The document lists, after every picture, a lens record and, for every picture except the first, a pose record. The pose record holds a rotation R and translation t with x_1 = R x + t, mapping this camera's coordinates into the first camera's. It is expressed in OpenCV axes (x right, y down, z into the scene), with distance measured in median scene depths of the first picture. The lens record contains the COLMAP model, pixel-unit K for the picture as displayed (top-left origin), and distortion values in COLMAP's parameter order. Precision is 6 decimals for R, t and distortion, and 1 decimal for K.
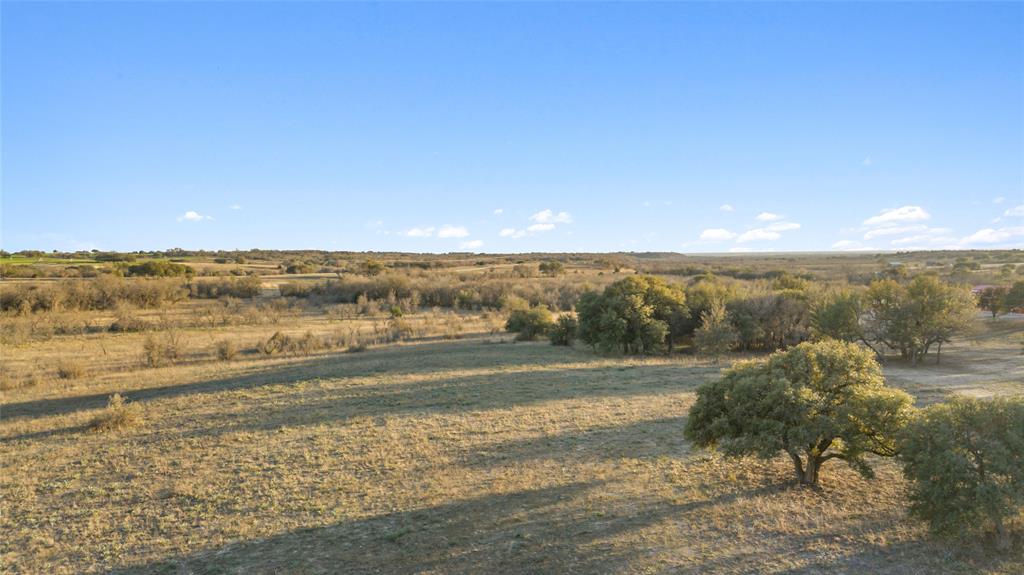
lens RADIAL K [[719.1, 0, 508.8], [0, 719.1, 286.8], [0, 0, 1]] dist [0.060825, -0.064020]
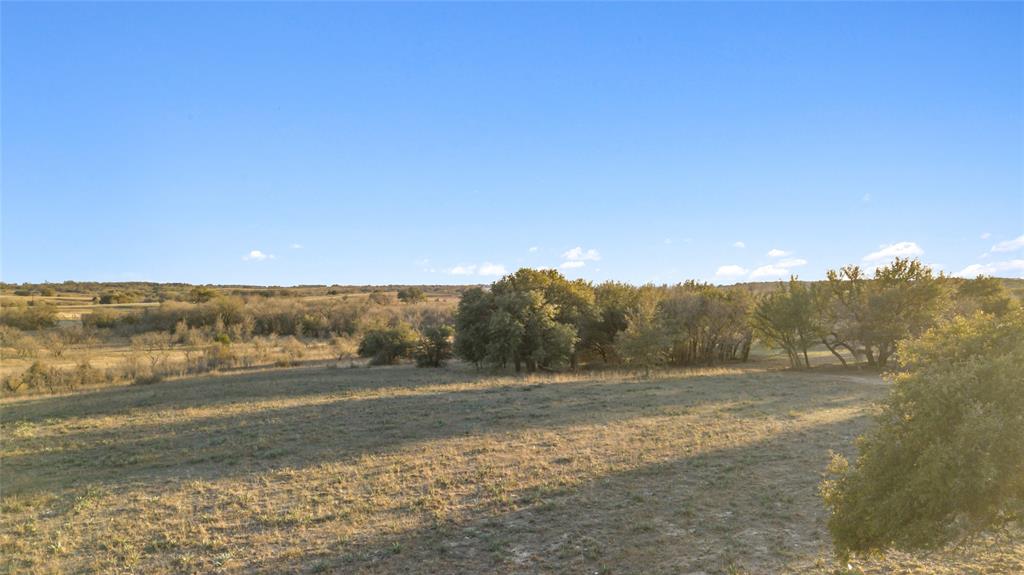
lens RADIAL K [[719.1, 0, 514.3], [0, 719.1, 278.2], [0, 0, 1]] dist [0.060825, -0.064020]
pose [[0.979161, 0.001849, 0.203079, 0.005020], [0.010517, 0.998155, -0.059796, 0.041595], [-0.202815, 0.060686, 0.977335, 0.271708]]
